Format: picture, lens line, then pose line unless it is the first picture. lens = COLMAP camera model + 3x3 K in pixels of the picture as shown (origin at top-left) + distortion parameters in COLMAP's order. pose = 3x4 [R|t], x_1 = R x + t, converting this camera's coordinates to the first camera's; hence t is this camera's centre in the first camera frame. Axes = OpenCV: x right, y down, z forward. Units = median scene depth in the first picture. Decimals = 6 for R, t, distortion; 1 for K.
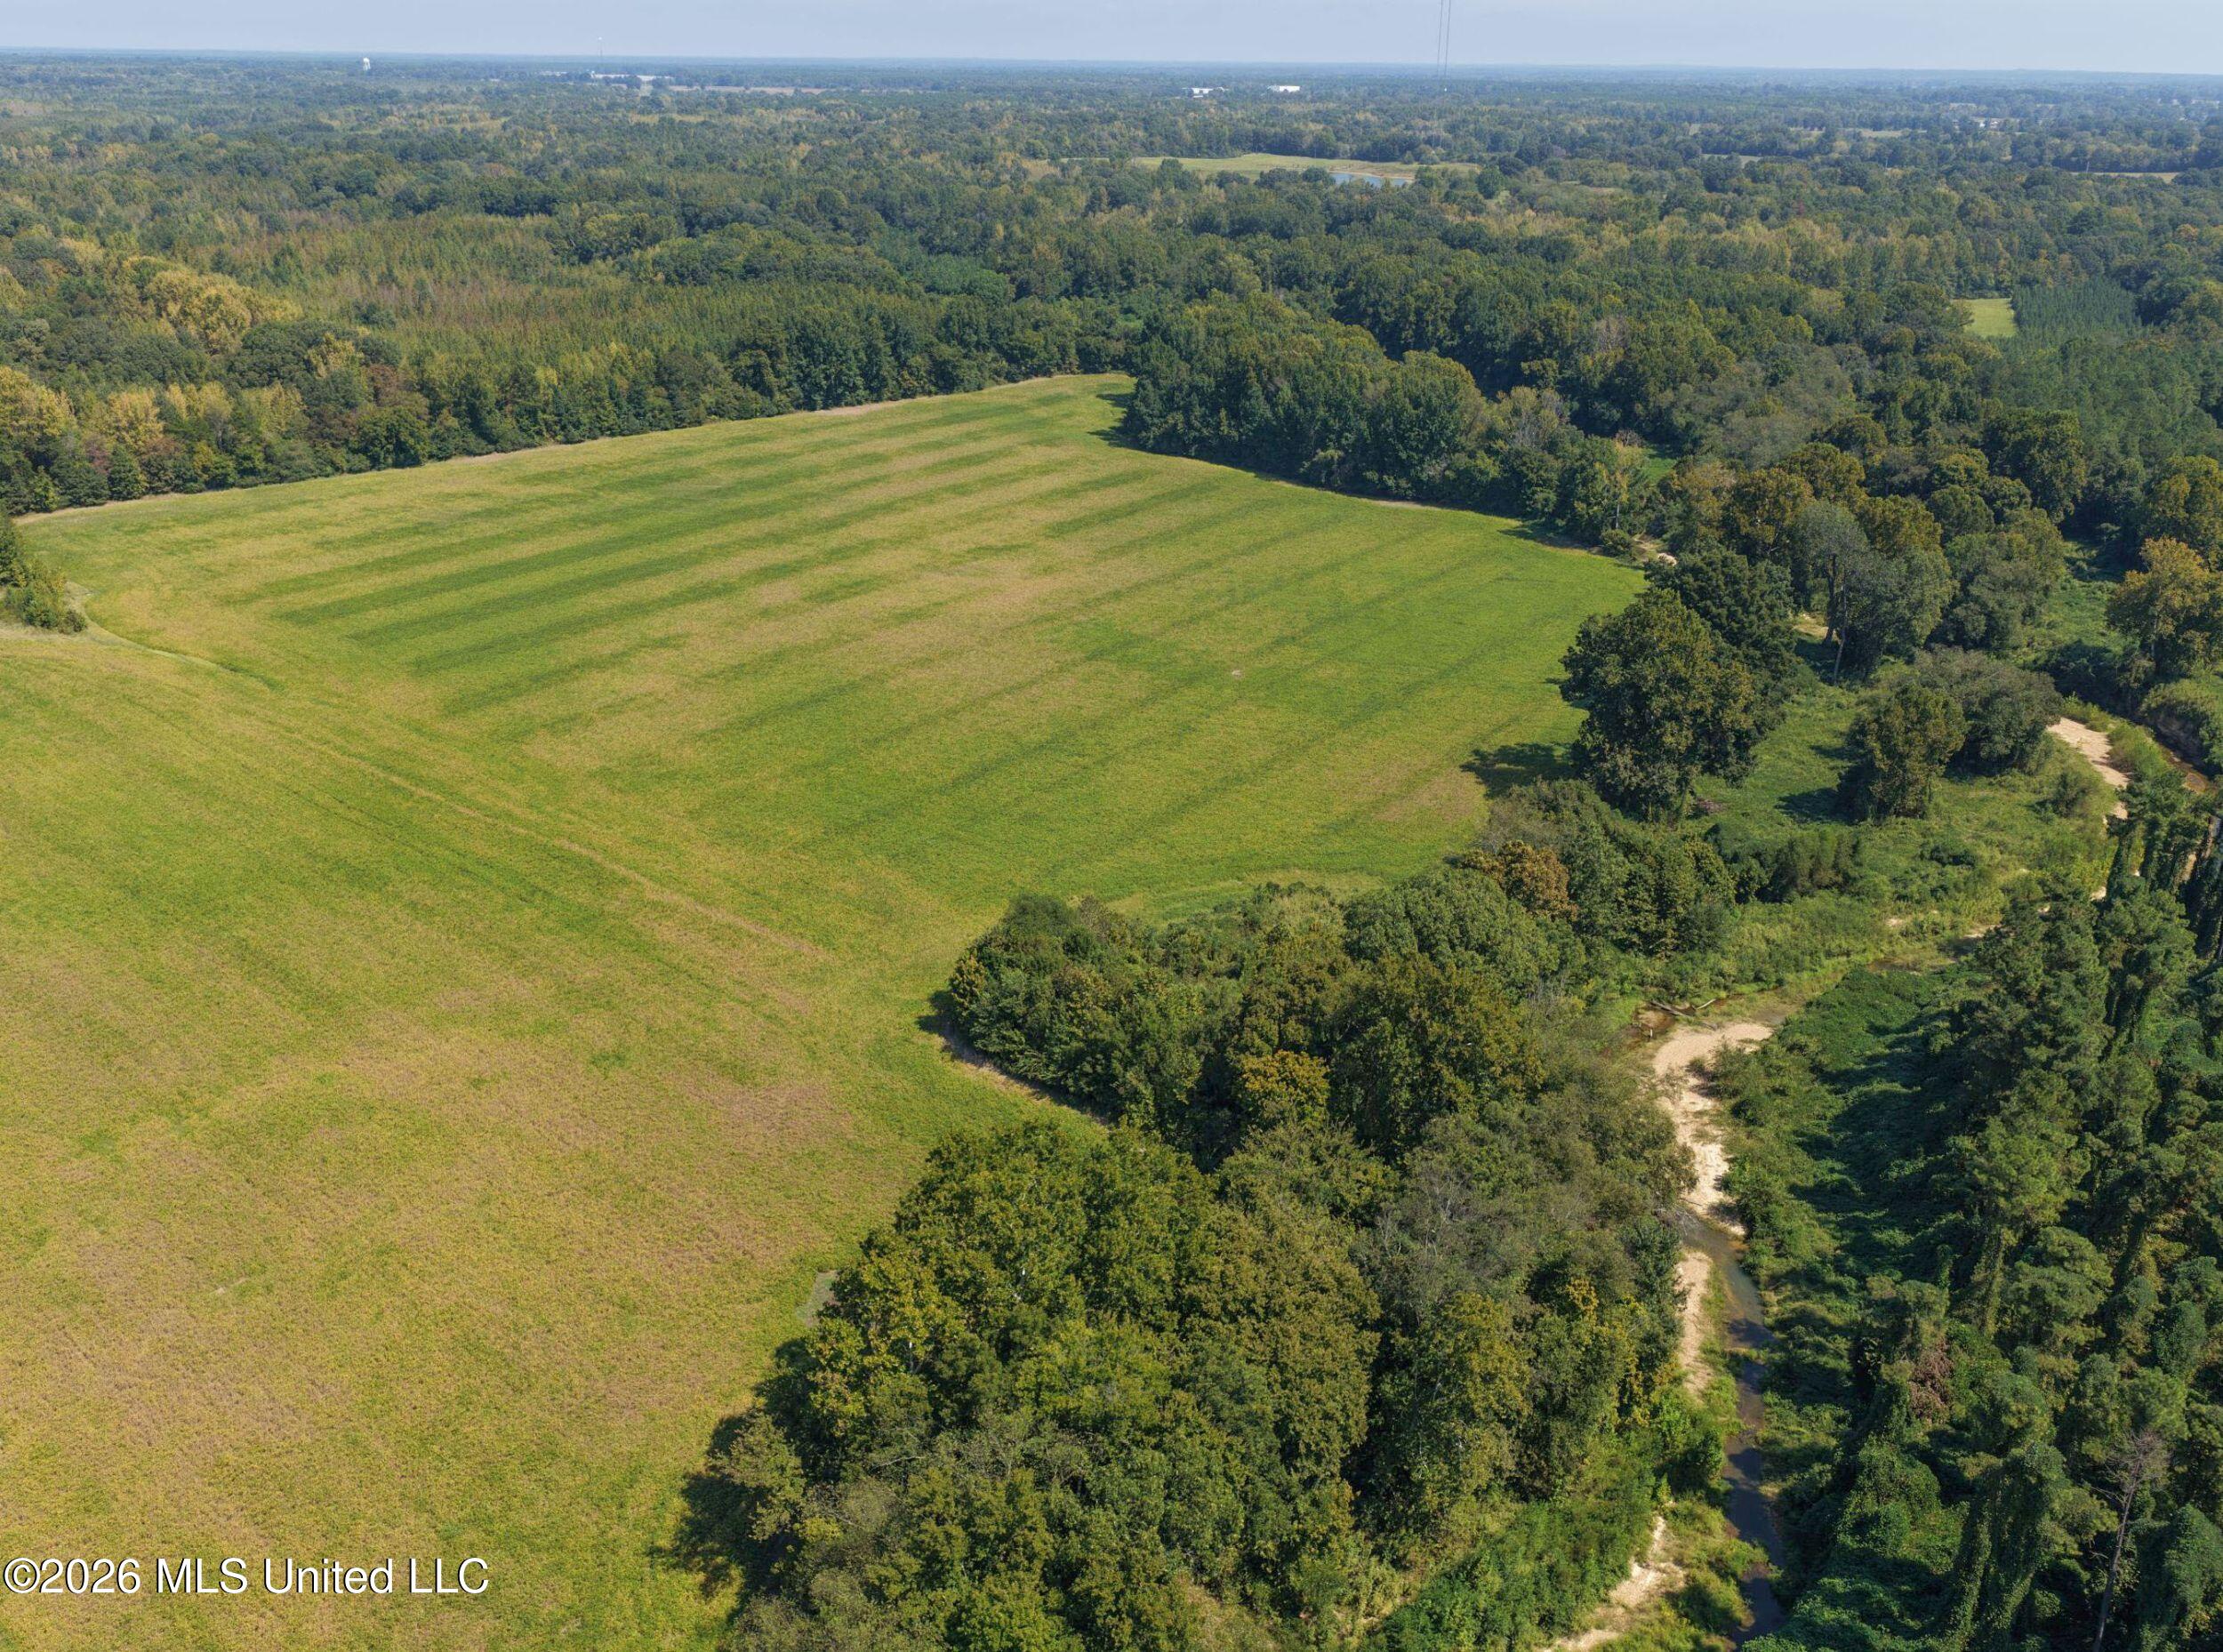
lens RADIAL K [[2037.6, 0, 1099.7], [0, 2037.6, 826.1], [0, 0, 1]] dist [0.000285, 0.000000]
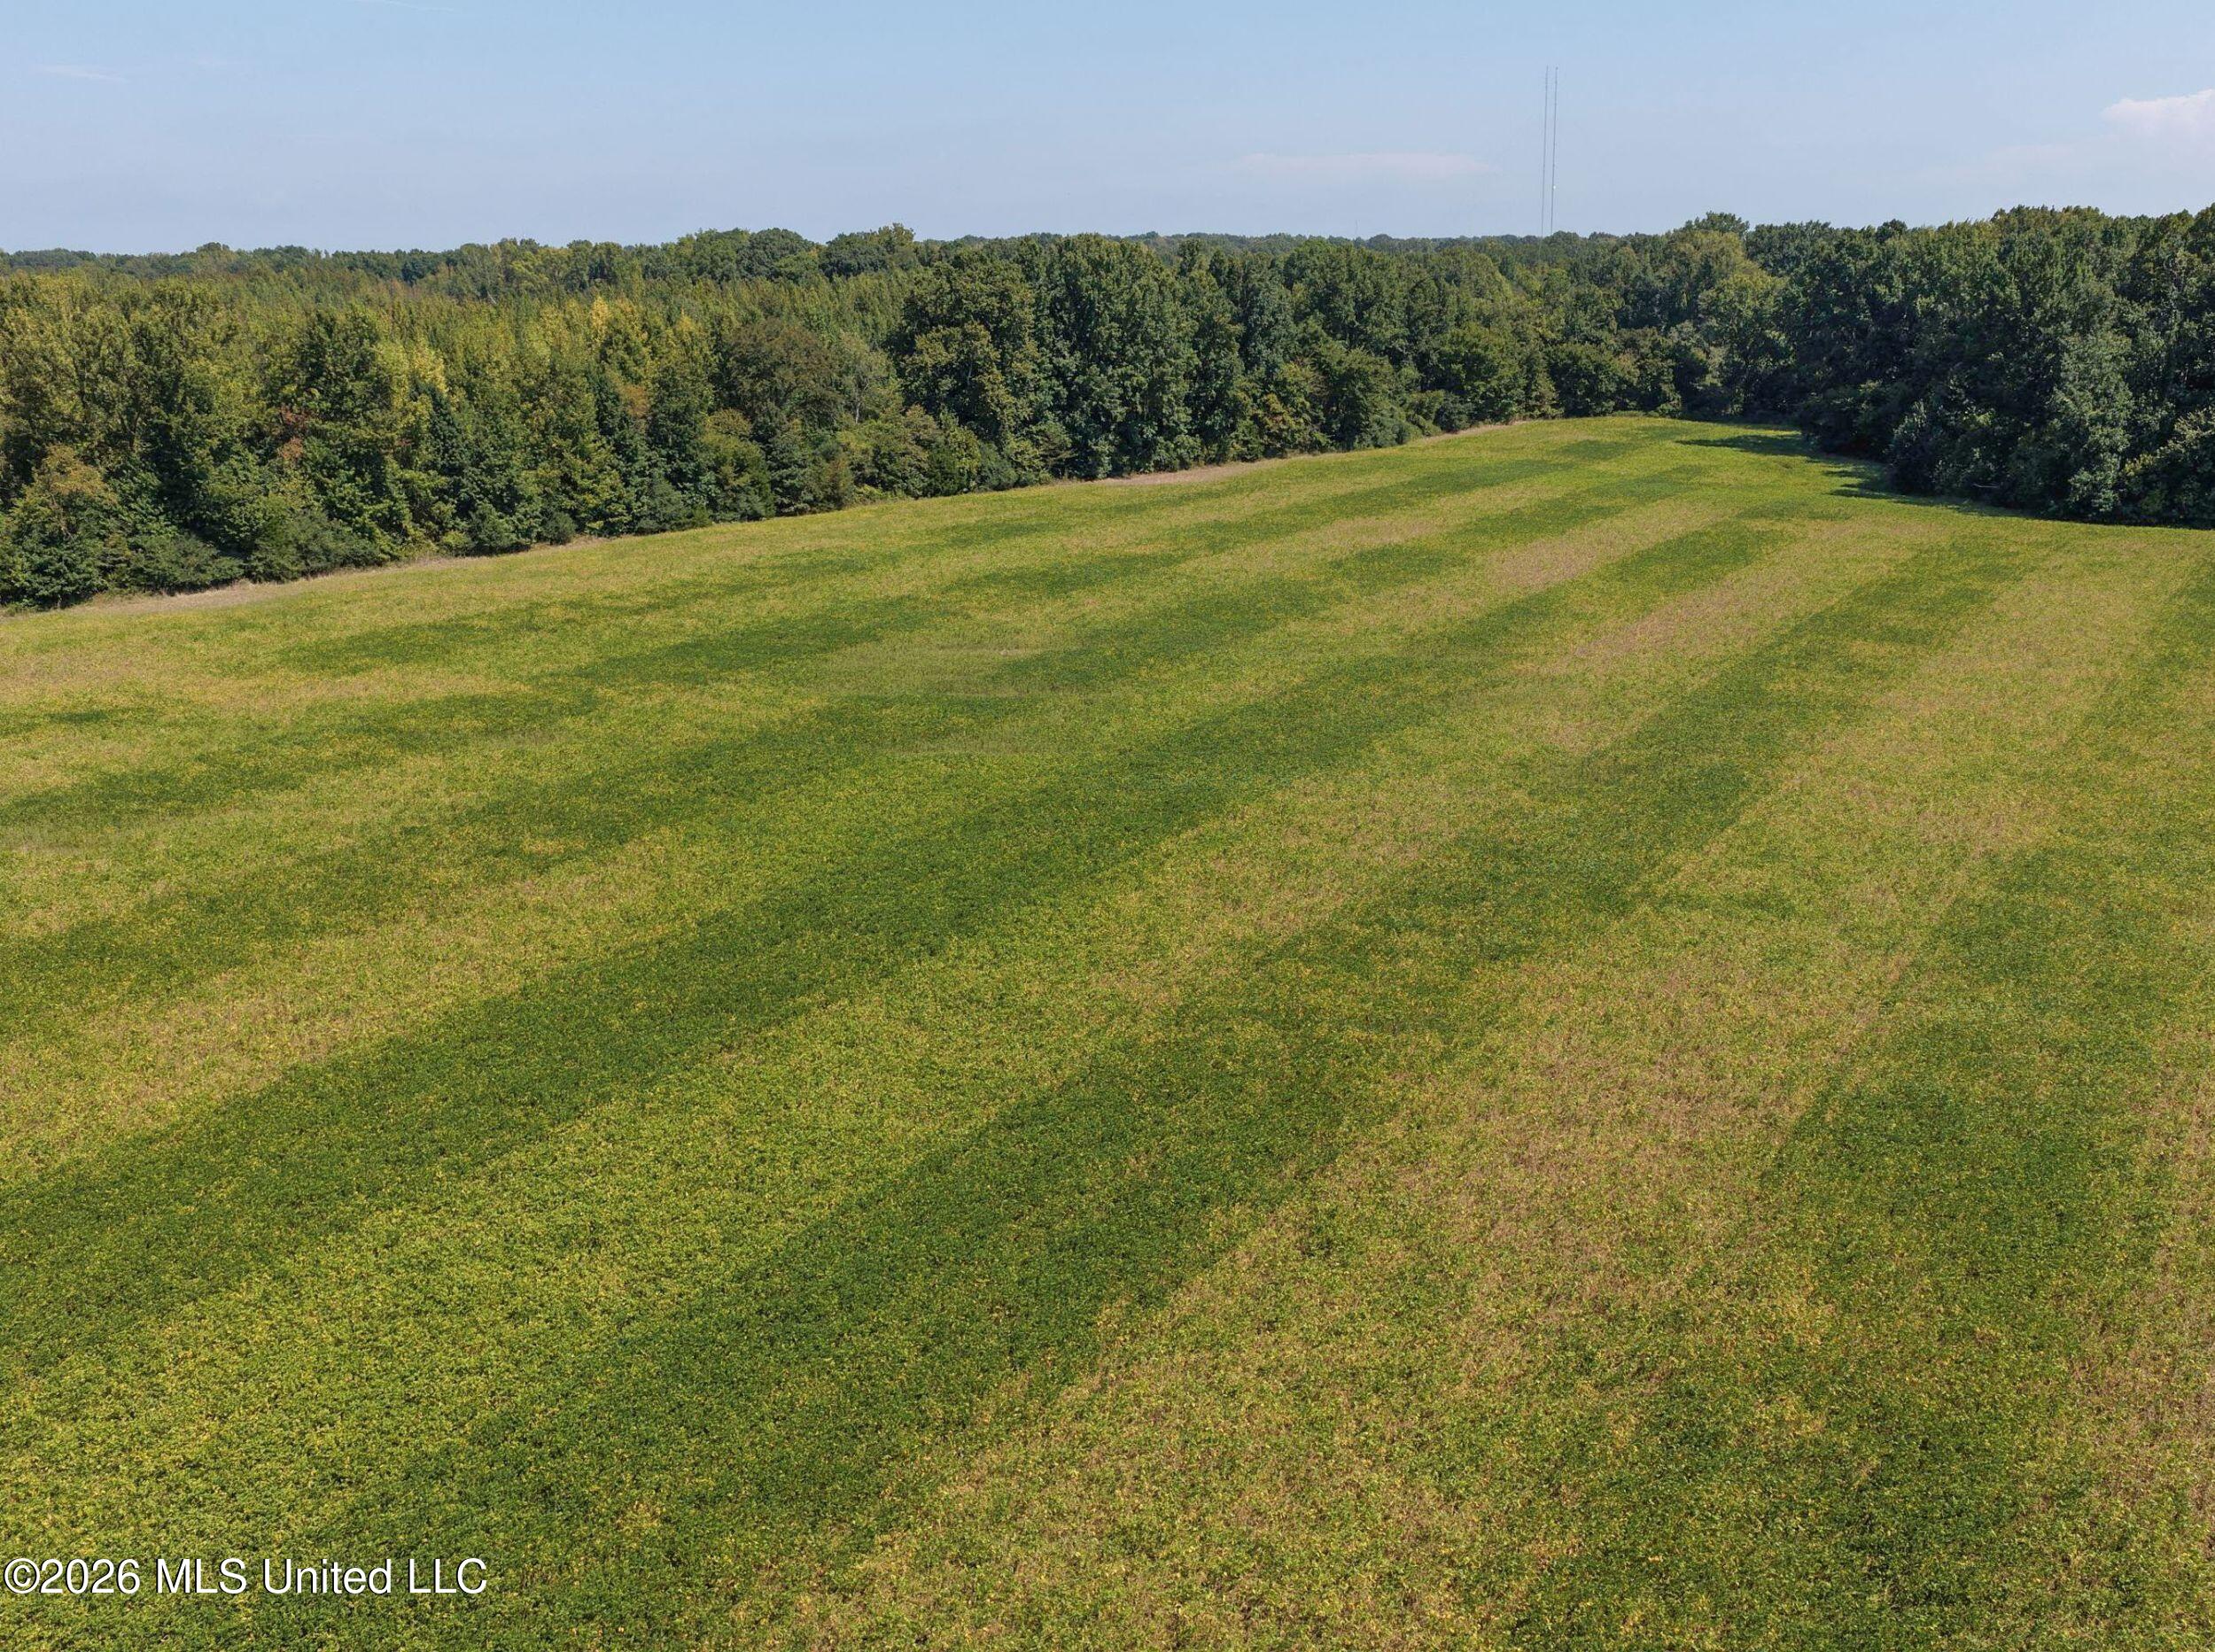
lens RADIAL K [[2042.0, 0, 1166.8], [0, 2042.0, 832.7], [0, 0, 1]] dist [0.000120, 0.000000]
pose [[0.997131, -0.044646, 0.061123, -0.173120], [0.049933, 0.994877, -0.087904, -0.108308], [-0.056886, 0.090704, 0.994252, 0.672288]]
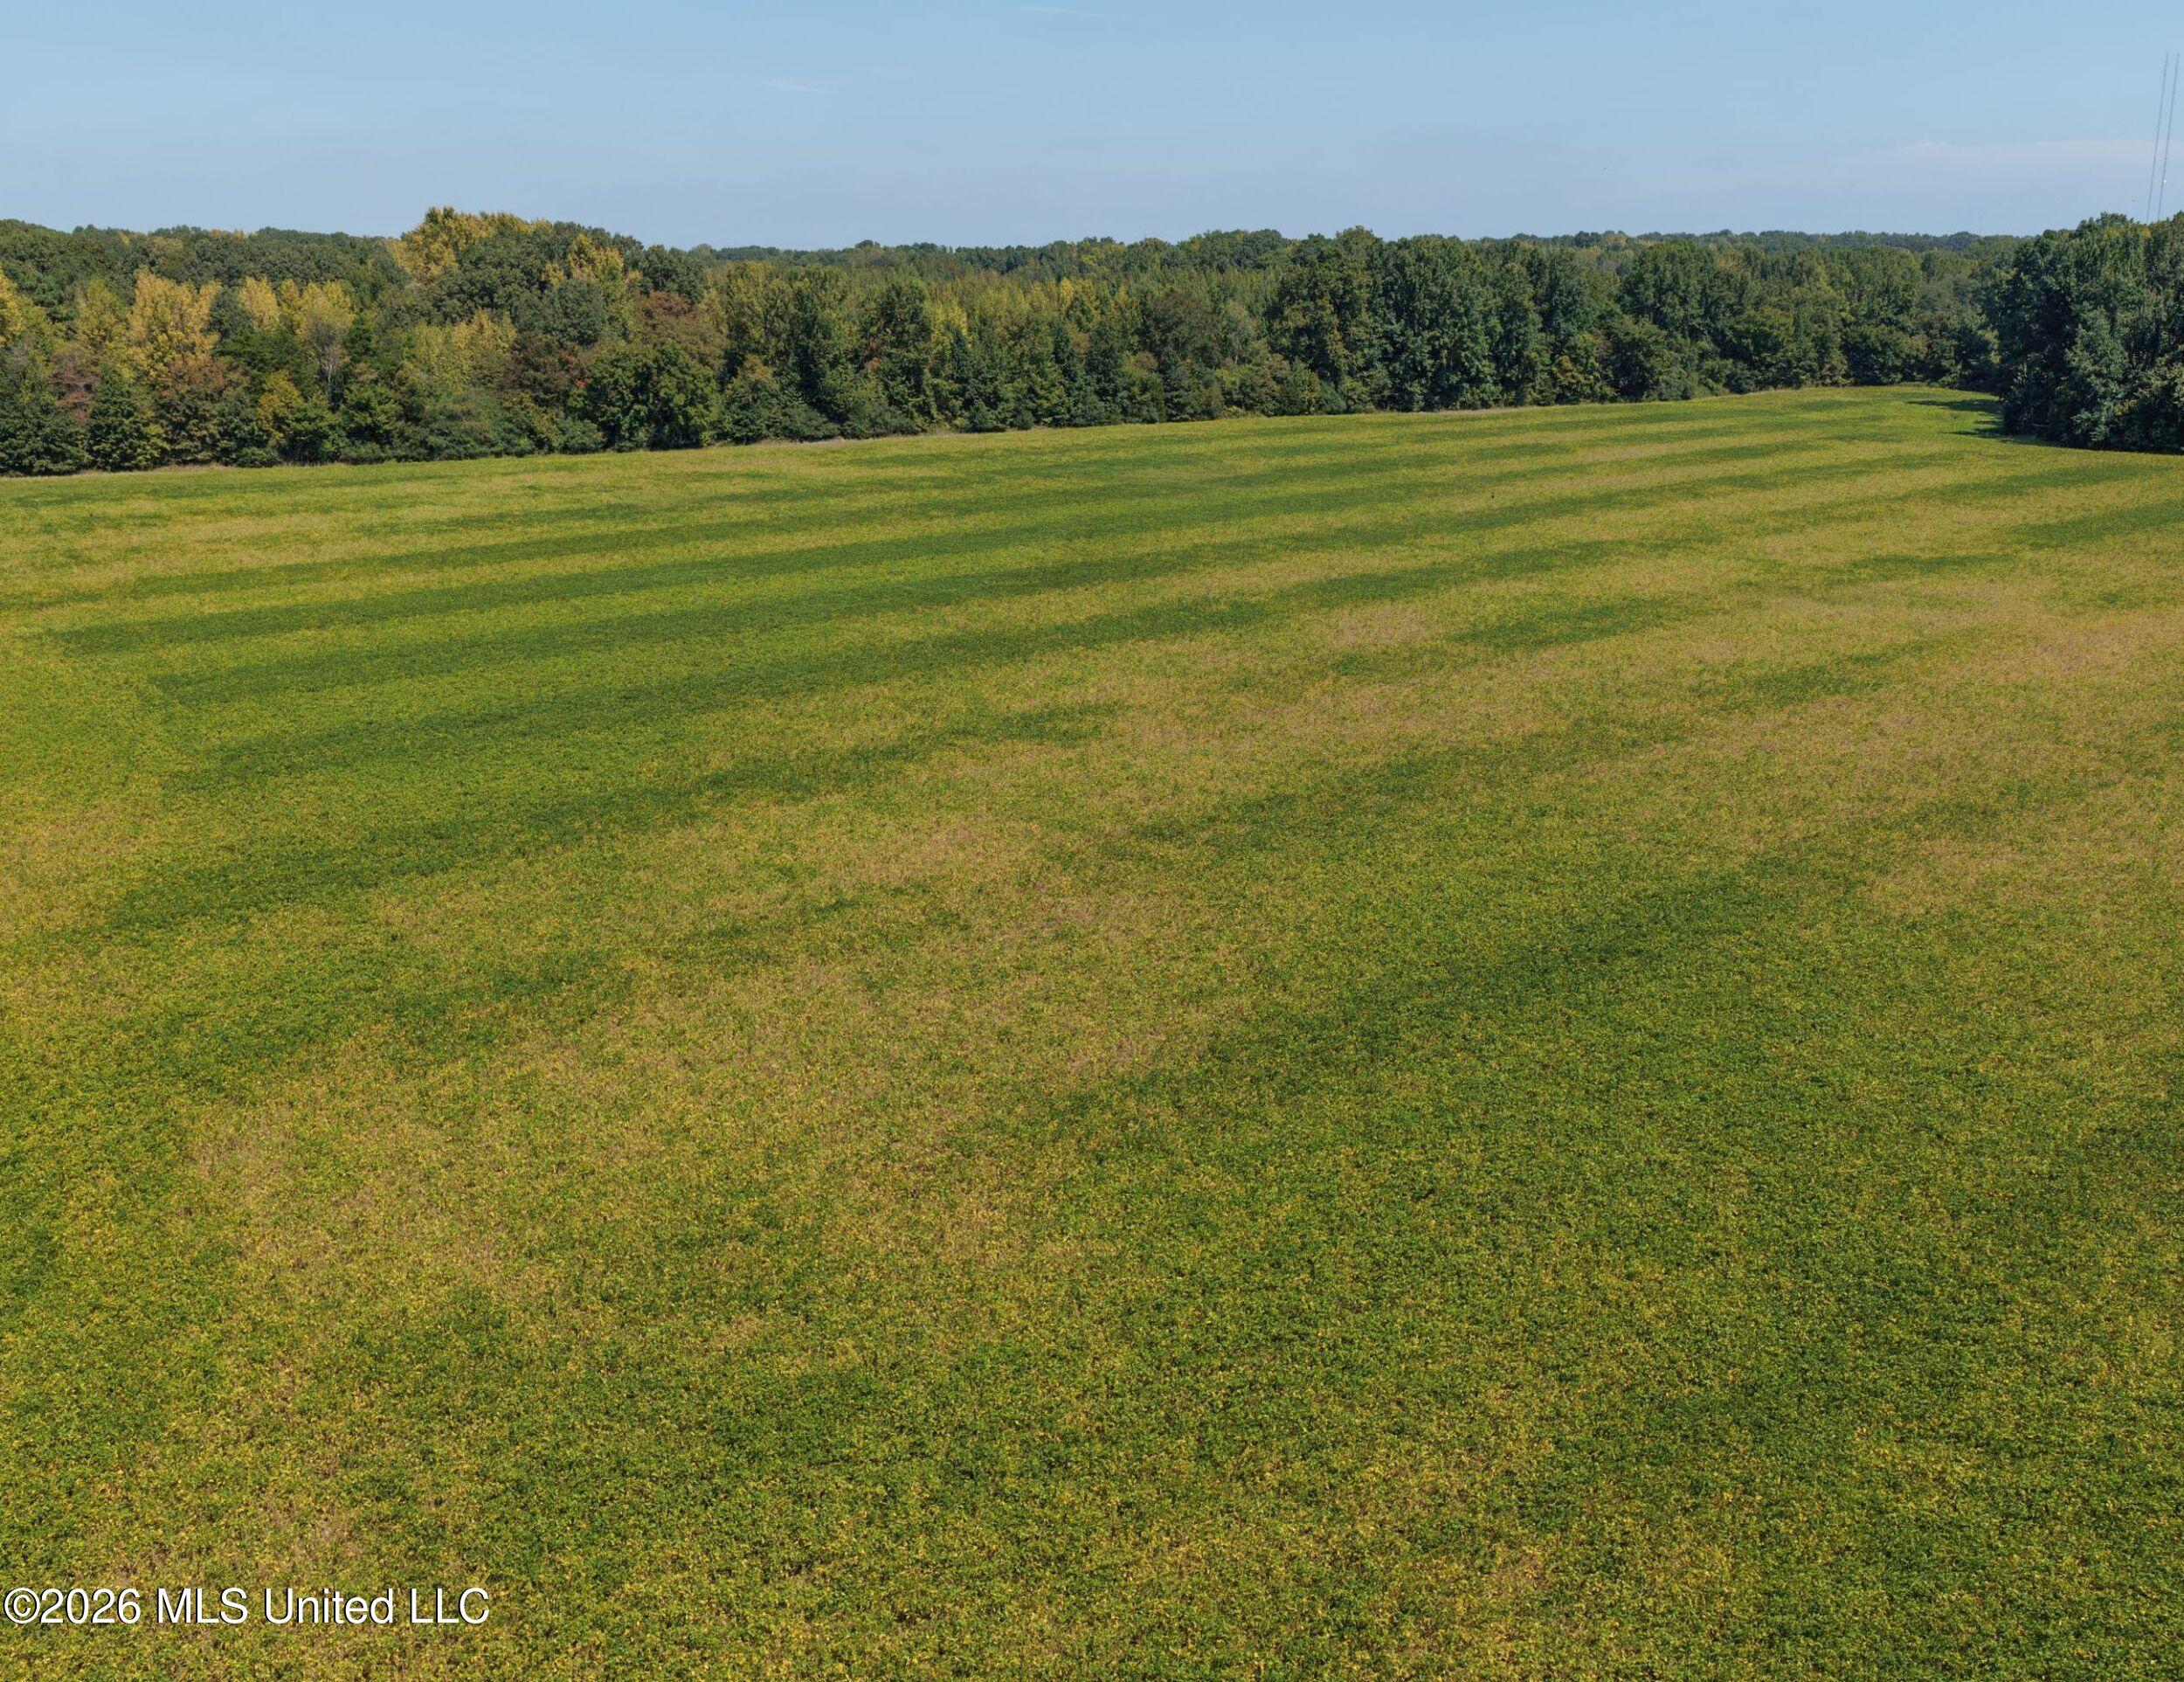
lens RADIAL K [[2067.2, 0, 1105.6], [0, 2067.2, 851.5], [0, 0, 1]] dist [-0.000514, 0.000000]
pose [[0.969667, 0.044453, -0.240352, -0.086913], [-0.065226, 0.994725, -0.079171, -0.032197], [0.235565, 0.092447, 0.967452, 0.480946]]
